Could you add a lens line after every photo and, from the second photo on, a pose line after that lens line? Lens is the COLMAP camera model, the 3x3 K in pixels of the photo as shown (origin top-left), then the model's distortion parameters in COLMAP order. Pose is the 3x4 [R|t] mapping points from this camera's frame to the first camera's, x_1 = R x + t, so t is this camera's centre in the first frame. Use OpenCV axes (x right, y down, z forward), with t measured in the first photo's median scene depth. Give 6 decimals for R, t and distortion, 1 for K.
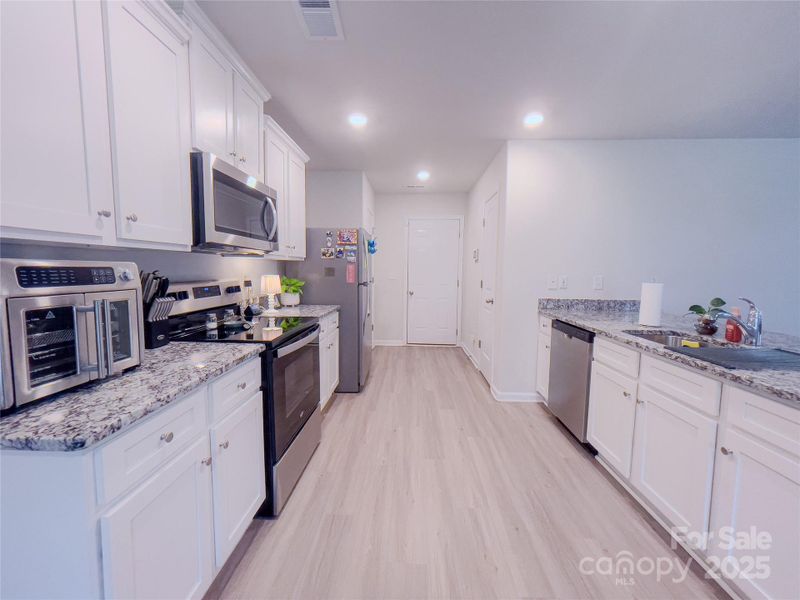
lens RADIAL K [[323.1, 0, 399.2], [0, 323.1, 297.1], [0, 0, 1]] dist [-0.007408, 0.002519]
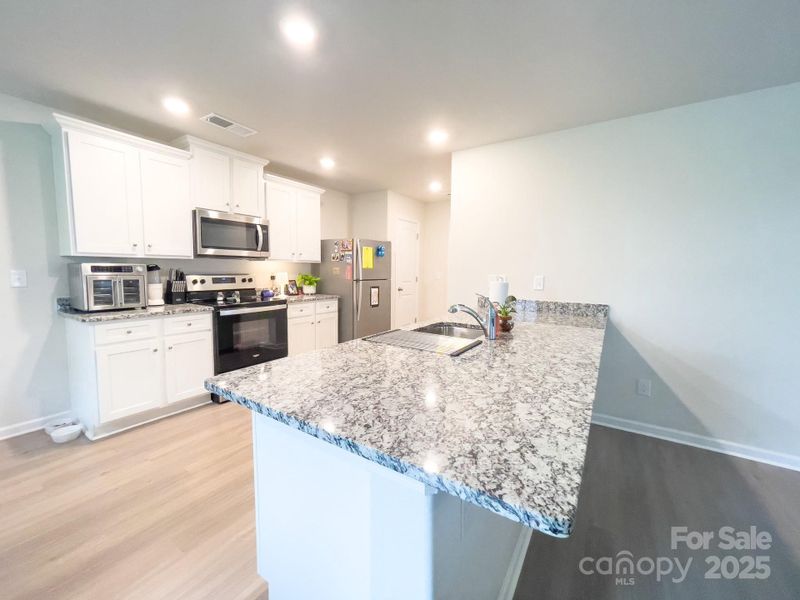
lens RADIAL K [[323.1, 0, 399.7], [0, 323.1, 297.2], [0, 0, 1]] dist [-0.007408, 0.002519]
pose [[0.859584, 0.045446, -0.508969, 1.021109], [-0.048488, 0.998797, 0.007293, 0.014243], [0.508688, 0.018410, 0.860754, -0.051127]]
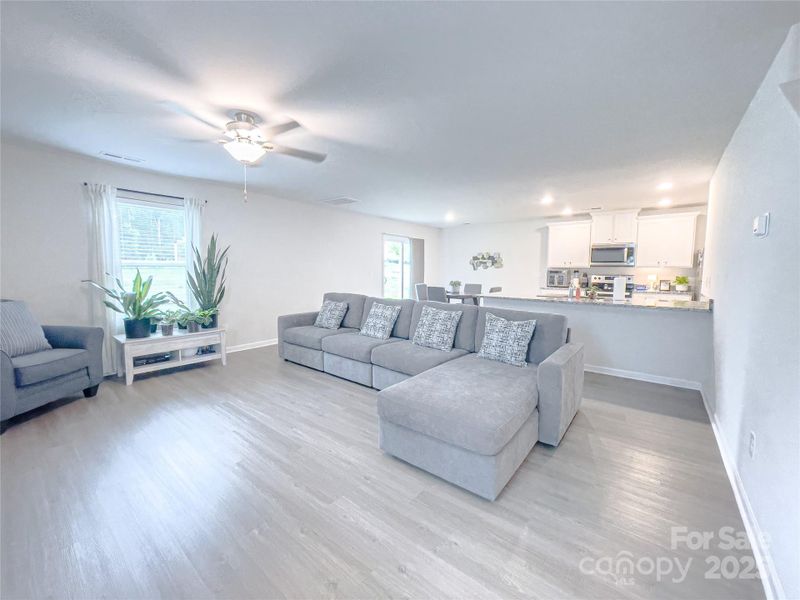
lens RADIAL K [[323.1, 0, 387.7], [0, 323.1, 293.8], [0, 0, 1]] dist [-0.007408, 0.002519]
pose [[-0.612618, 0.050326, -0.788775, 3.077697], [-0.079932, 0.988910, 0.125175, -0.080627], [0.786327, 0.139733, -0.601802, 1.039887]]
